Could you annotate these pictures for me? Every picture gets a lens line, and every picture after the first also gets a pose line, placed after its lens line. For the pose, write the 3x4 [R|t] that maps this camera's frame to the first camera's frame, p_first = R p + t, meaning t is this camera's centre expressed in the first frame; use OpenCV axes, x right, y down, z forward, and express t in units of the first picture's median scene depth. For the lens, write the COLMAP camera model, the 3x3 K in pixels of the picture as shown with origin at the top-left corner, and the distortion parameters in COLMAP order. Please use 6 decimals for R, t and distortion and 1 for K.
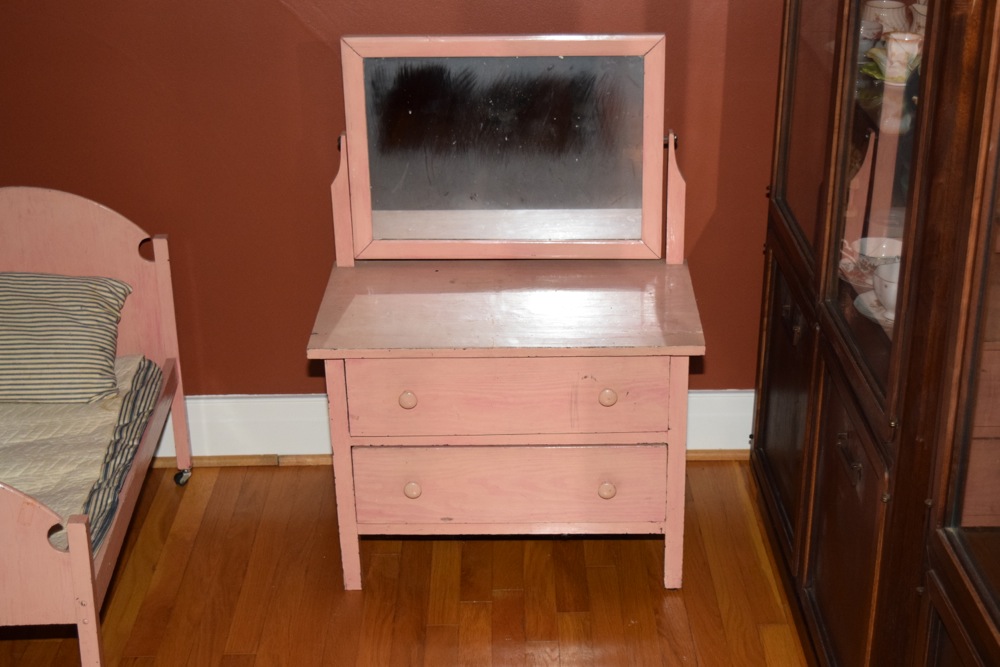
lens RADIAL K [[1490.6, 0, 498.4], [0, 1490.6, 332.2], [0, 0, 1]] dist [-0.017956, 0.000000]
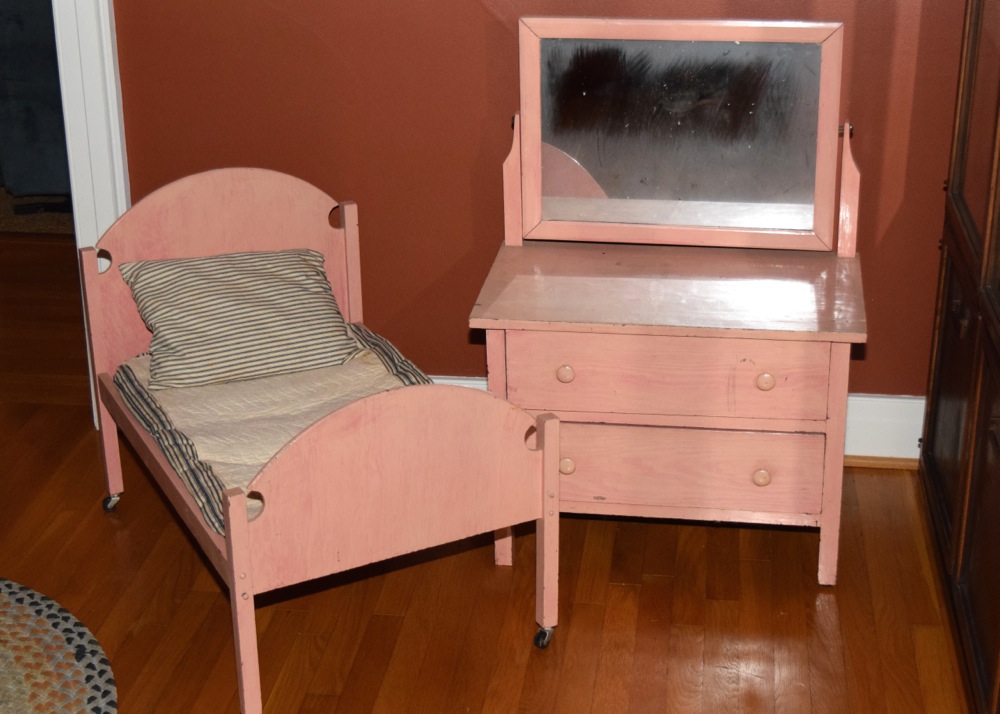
lens RADIAL K [[1642.7, 0, 472.3], [0, 1642.7, 337.3], [0, 0, 1]] dist [-0.039168, 0.000000]
pose [[0.989083, 0.049391, -0.138833, 0.028502], [-0.052959, 0.998352, -0.022121, 0.046193], [0.137511, 0.029232, 0.990069, -0.106547]]
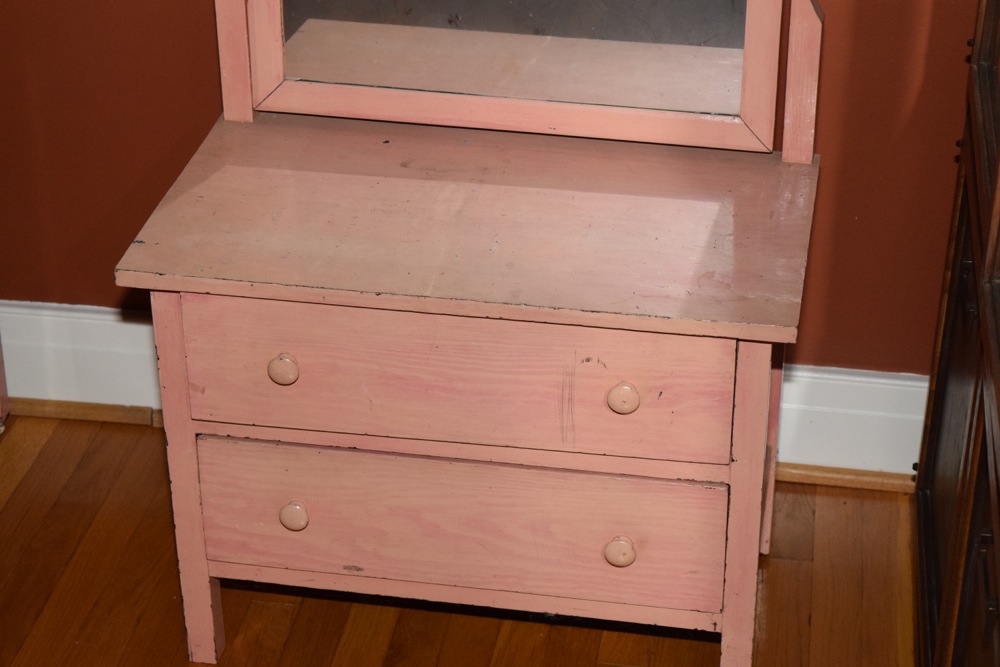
lens RADIAL K [[2161.0, 0, 494.7], [0, 2161.0, 328.9], [0, 0, 1]] dist [0.077625, 0.000000]
pose [[0.988141, 0.090831, -0.123802, 0.117907], [-0.079564, 0.992472, 0.093108, -0.052950], [0.131327, -0.082153, 0.987929, 0.166546]]
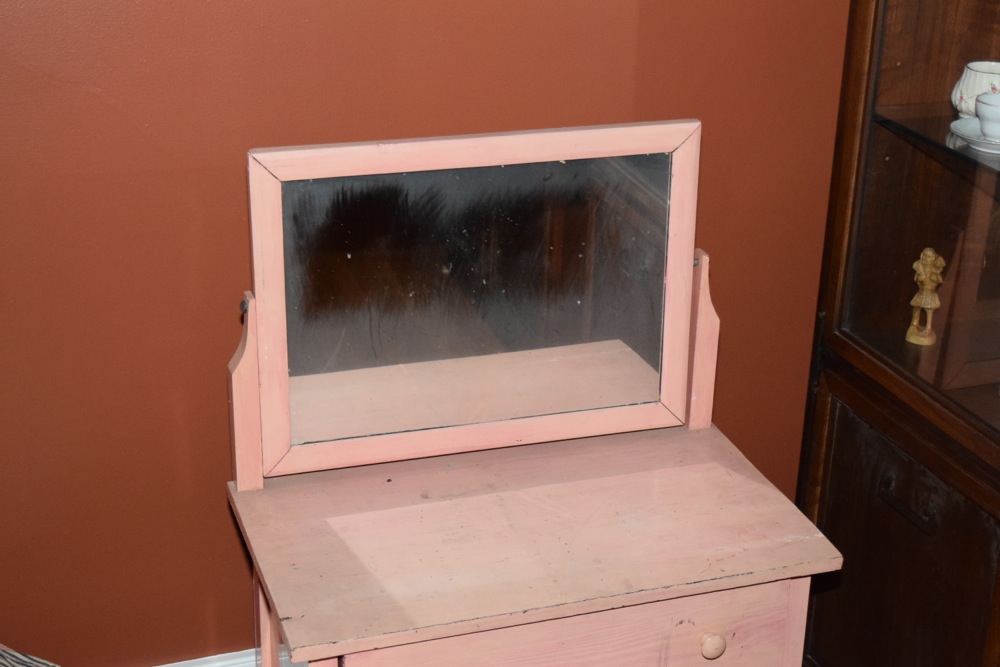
lens RADIAL K [[1693.2, 0, 500.4], [0, 1693.2, 330.3], [0, 0, 1]] dist [-0.012293, 0.000000]
pose [[0.938196, -0.098916, 0.331668, -0.254195], [0.107439, 0.994184, -0.007412, -0.102477], [-0.329006, 0.042588, 0.943367, 0.262263]]
